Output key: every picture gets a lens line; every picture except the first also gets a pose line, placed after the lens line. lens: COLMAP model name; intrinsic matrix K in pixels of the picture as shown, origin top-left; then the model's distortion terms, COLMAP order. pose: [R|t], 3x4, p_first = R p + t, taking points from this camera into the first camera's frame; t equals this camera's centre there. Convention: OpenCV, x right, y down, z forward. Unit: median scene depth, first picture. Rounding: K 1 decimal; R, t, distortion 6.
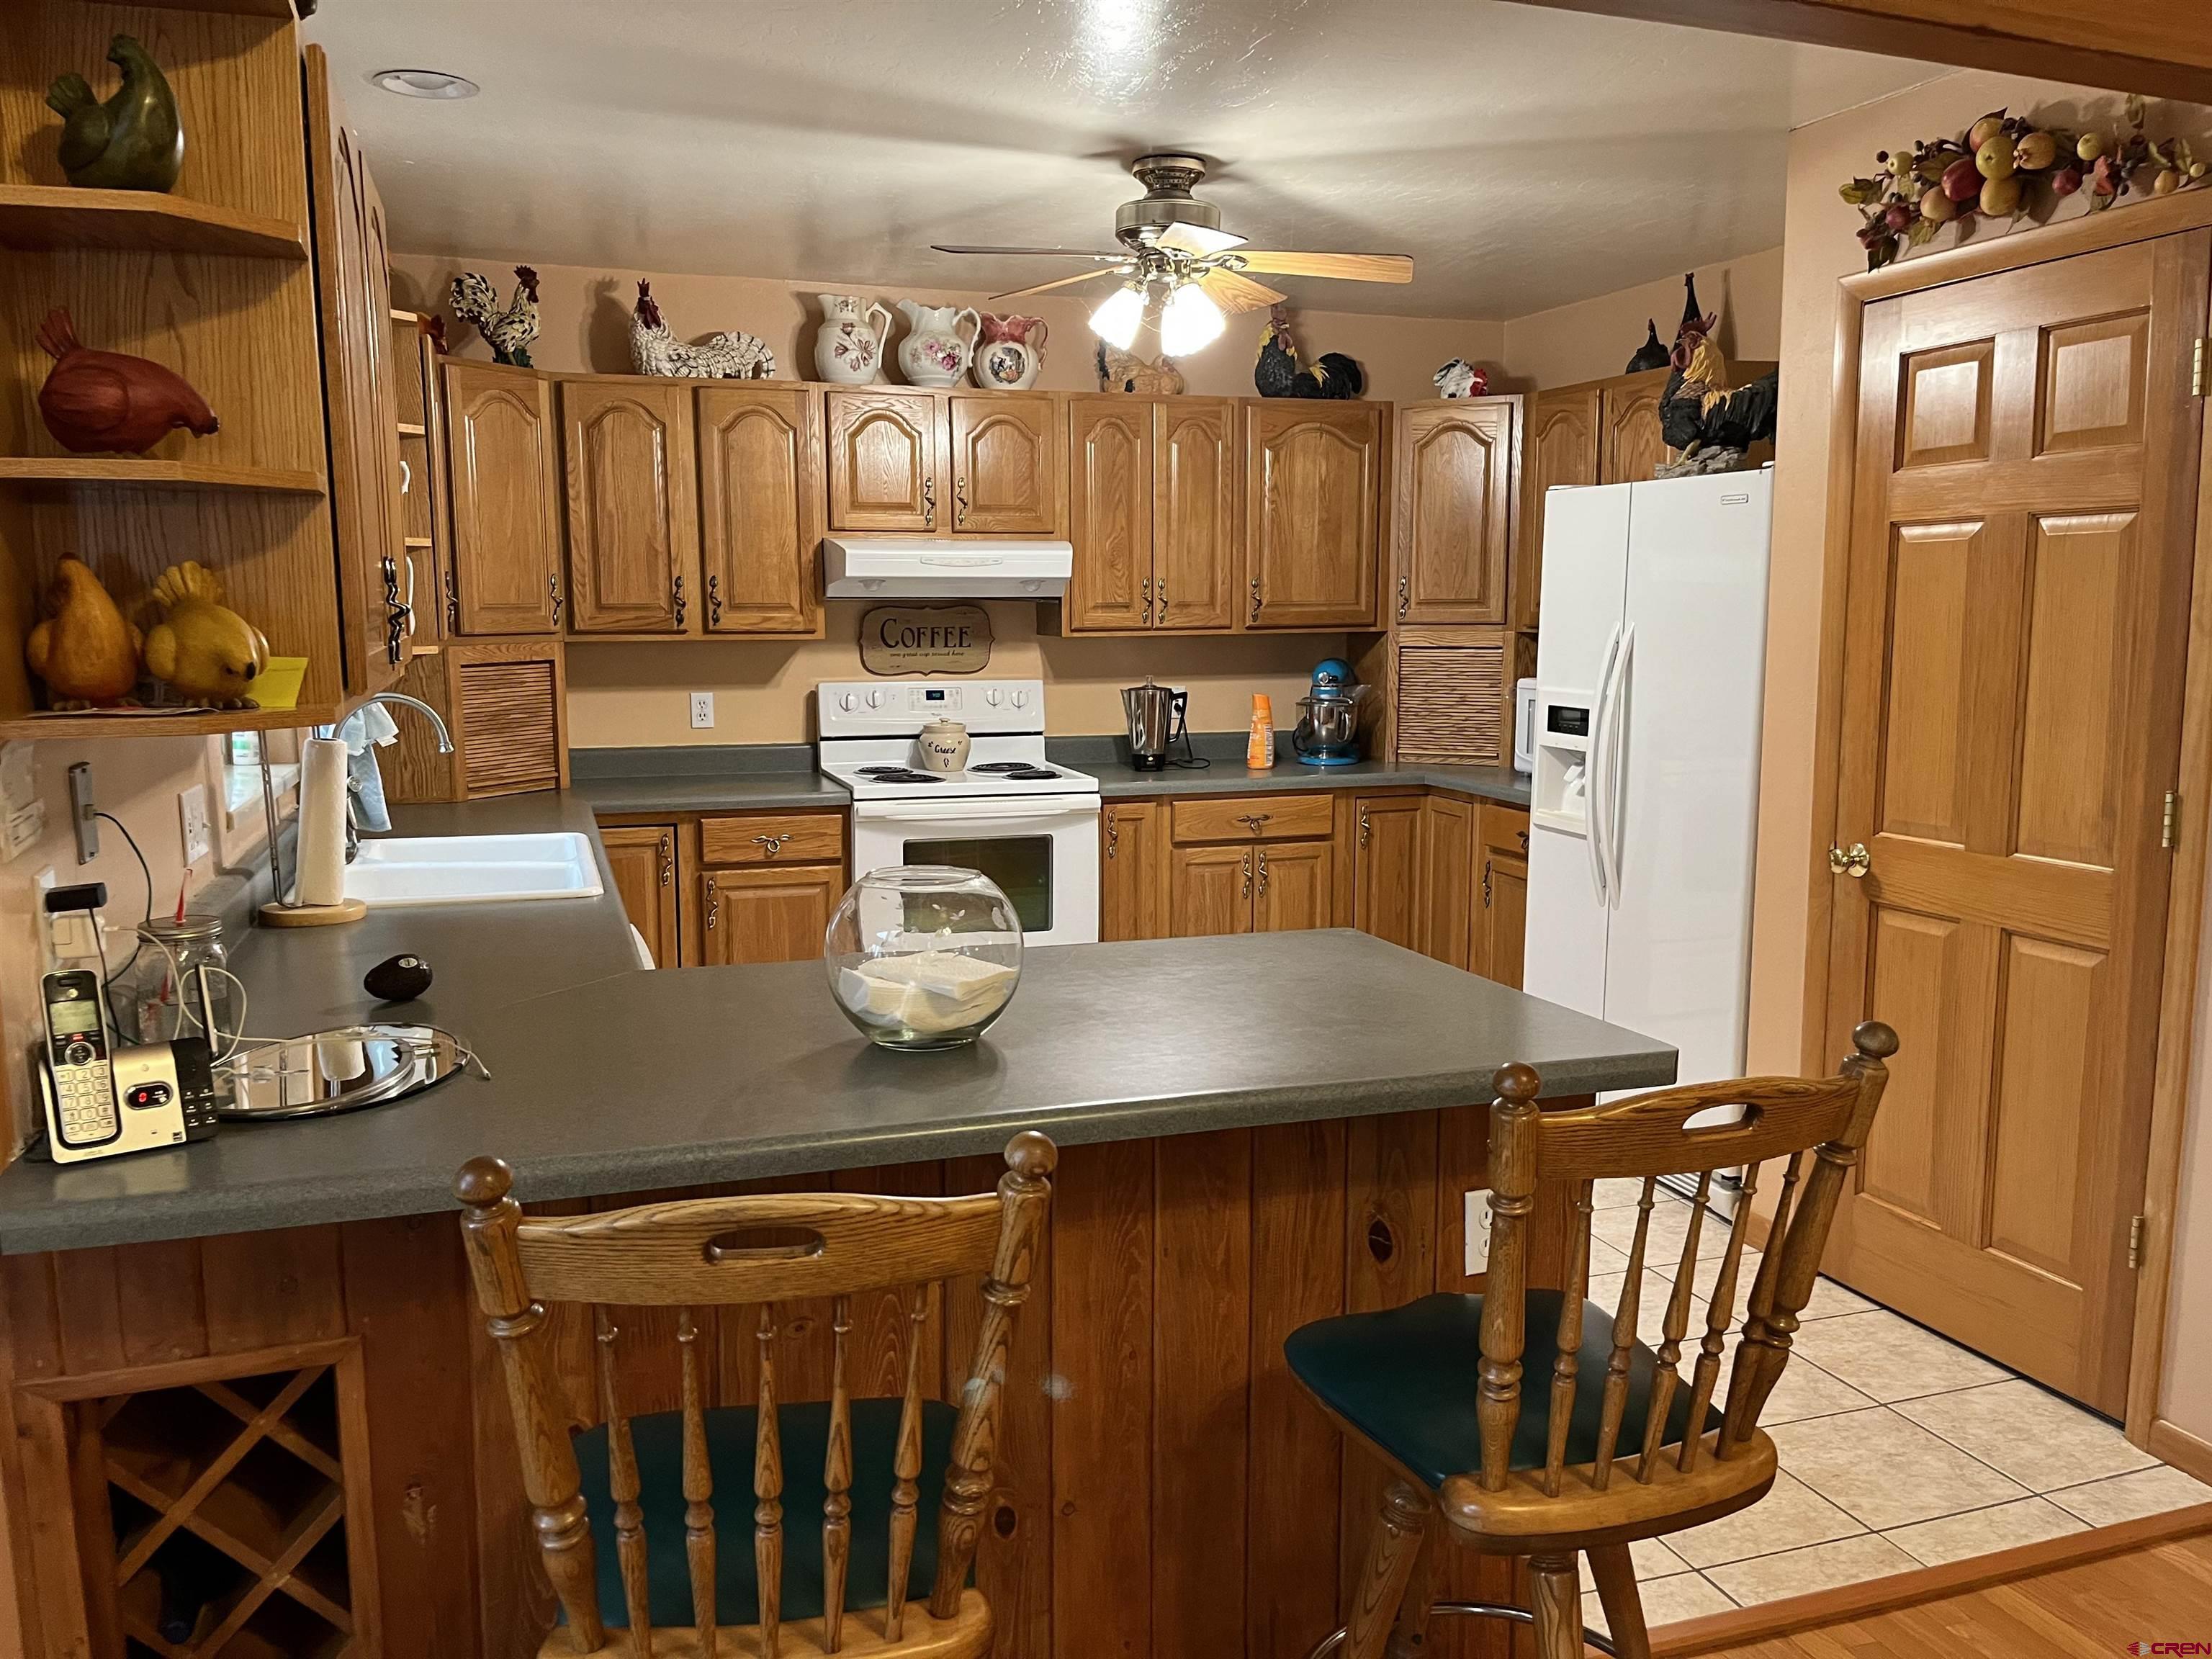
lens RADIAL K [[1676.7, 0, 1110.4], [0, 1676.7, 837.8], [0, 0, 1]] dist [0.002771, -0.007513]
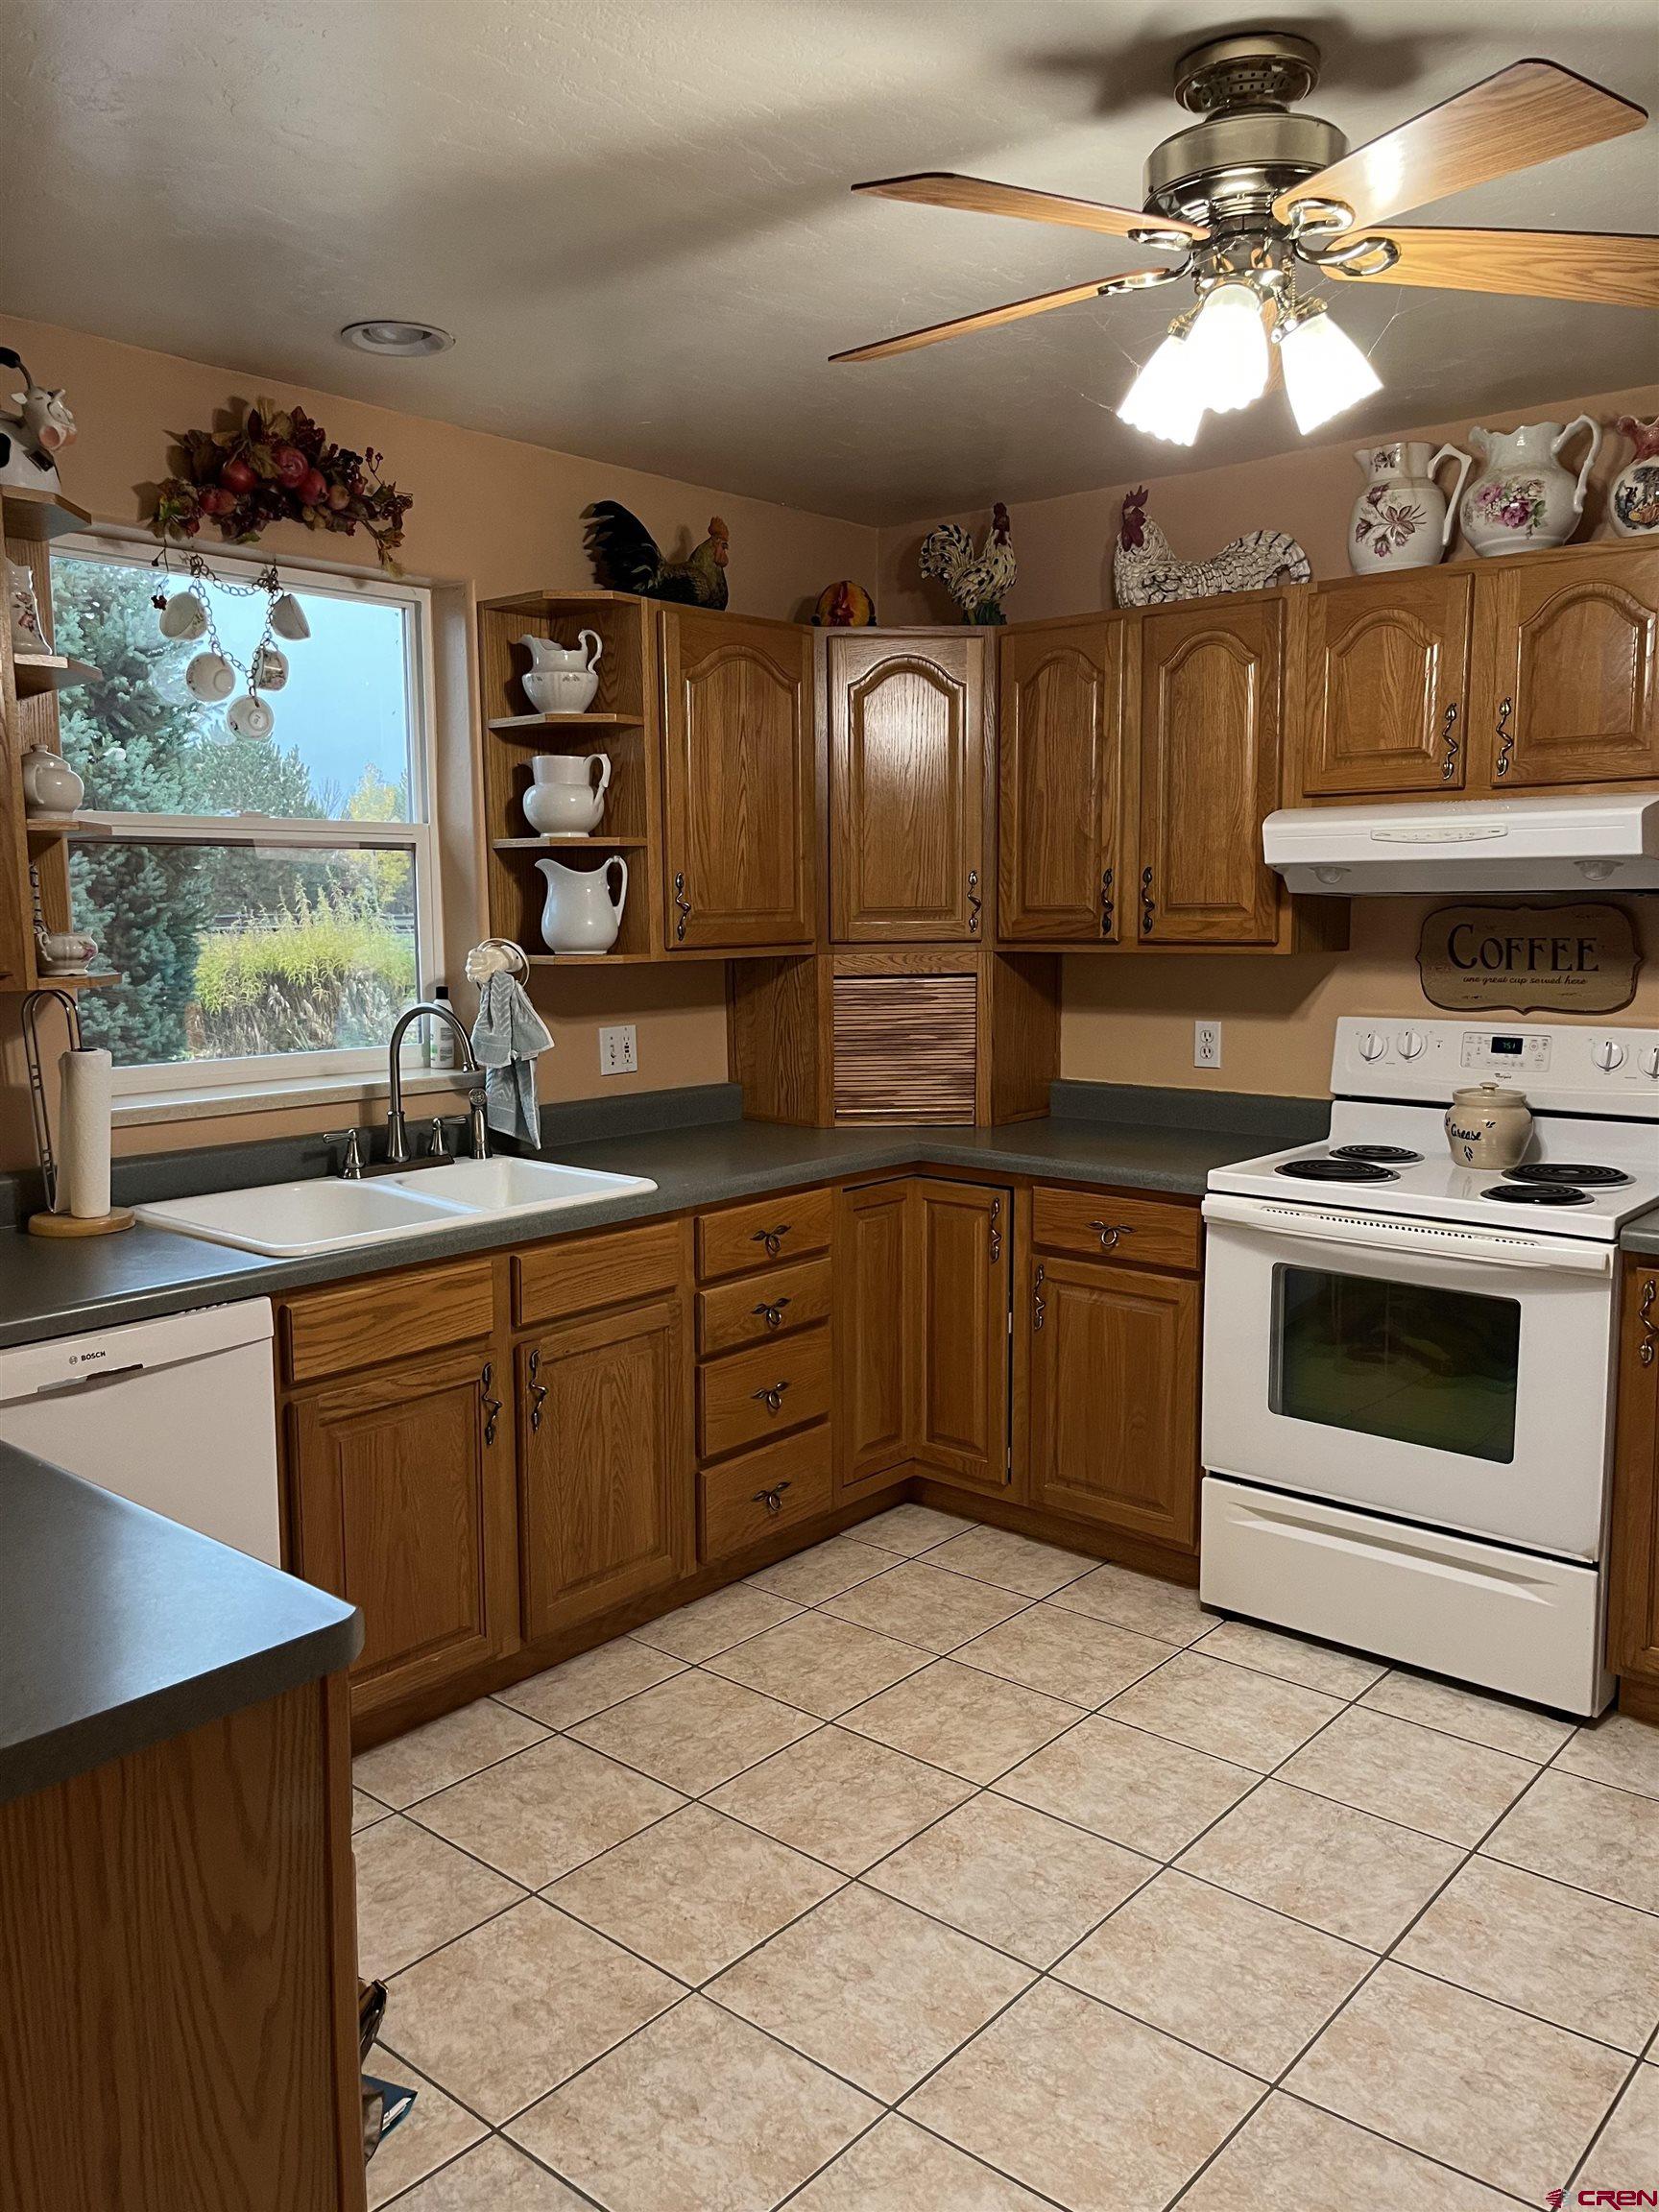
lens RADIAL K [[1676.7, 0, 829.4], [0, 1676.7, 1097.0], [0, 0, 1]] dist [0.002771, -0.007513]
pose [[0.497267, 0.096777, -0.862183, 0.345898], [-0.111739, 0.992627, 0.046972, -0.073277], [0.860372, 0.072982, 0.504414, 0.504745]]
